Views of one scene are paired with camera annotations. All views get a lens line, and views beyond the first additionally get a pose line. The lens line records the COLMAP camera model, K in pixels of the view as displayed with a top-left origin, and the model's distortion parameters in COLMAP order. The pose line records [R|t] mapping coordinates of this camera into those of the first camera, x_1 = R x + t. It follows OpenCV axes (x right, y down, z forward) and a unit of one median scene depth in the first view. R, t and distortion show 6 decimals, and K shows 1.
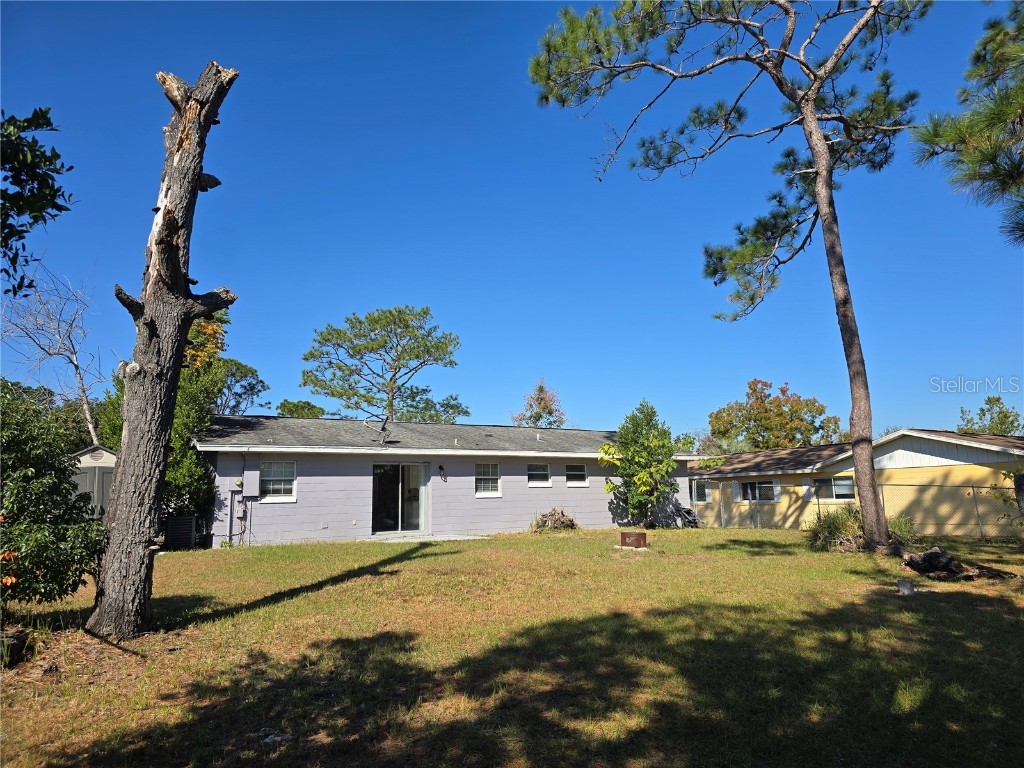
lens RADIAL K [[690.8, 0, 512.0], [0, 690.8, 384.0], [0, 0, 1]] dist [0.100969, -0.001326]
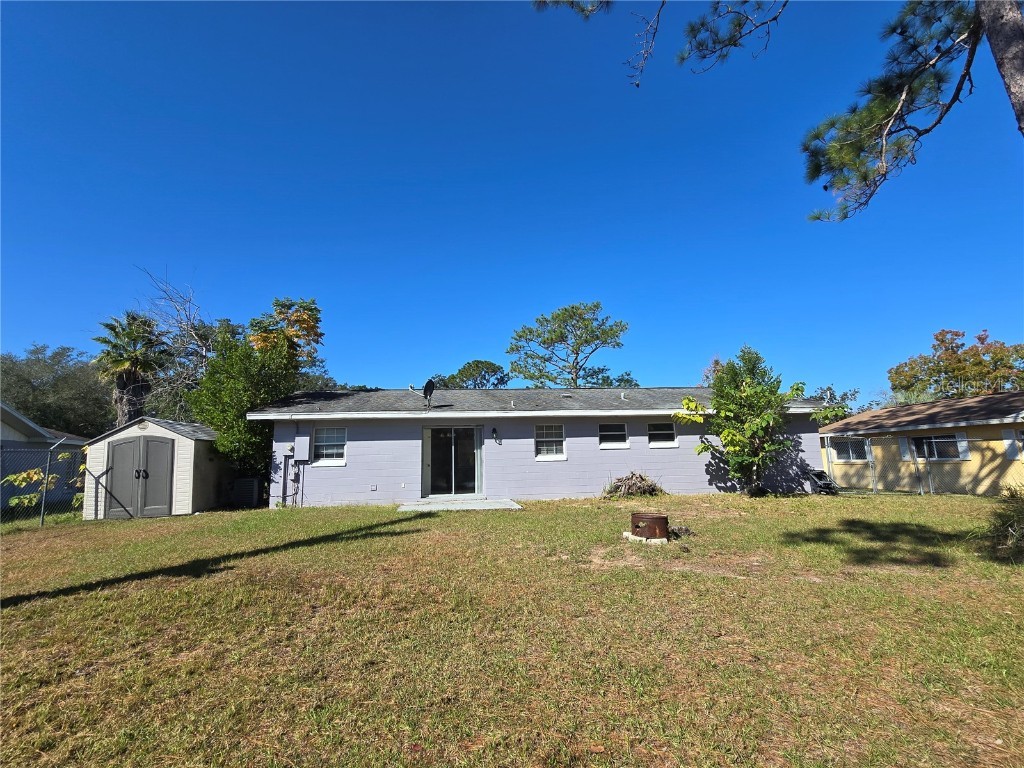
lens RADIAL K [[473.9, 0, 512.3], [0, 473.9, 375.8], [0, 0, 1]] dist [0.000457, 0.007645]
pose [[0.907287, -0.075583, -0.413663, 0.178826], [0.075570, 0.997005, -0.016421, 0.051146], [0.413665, -0.016362, 0.910282, 0.362593]]
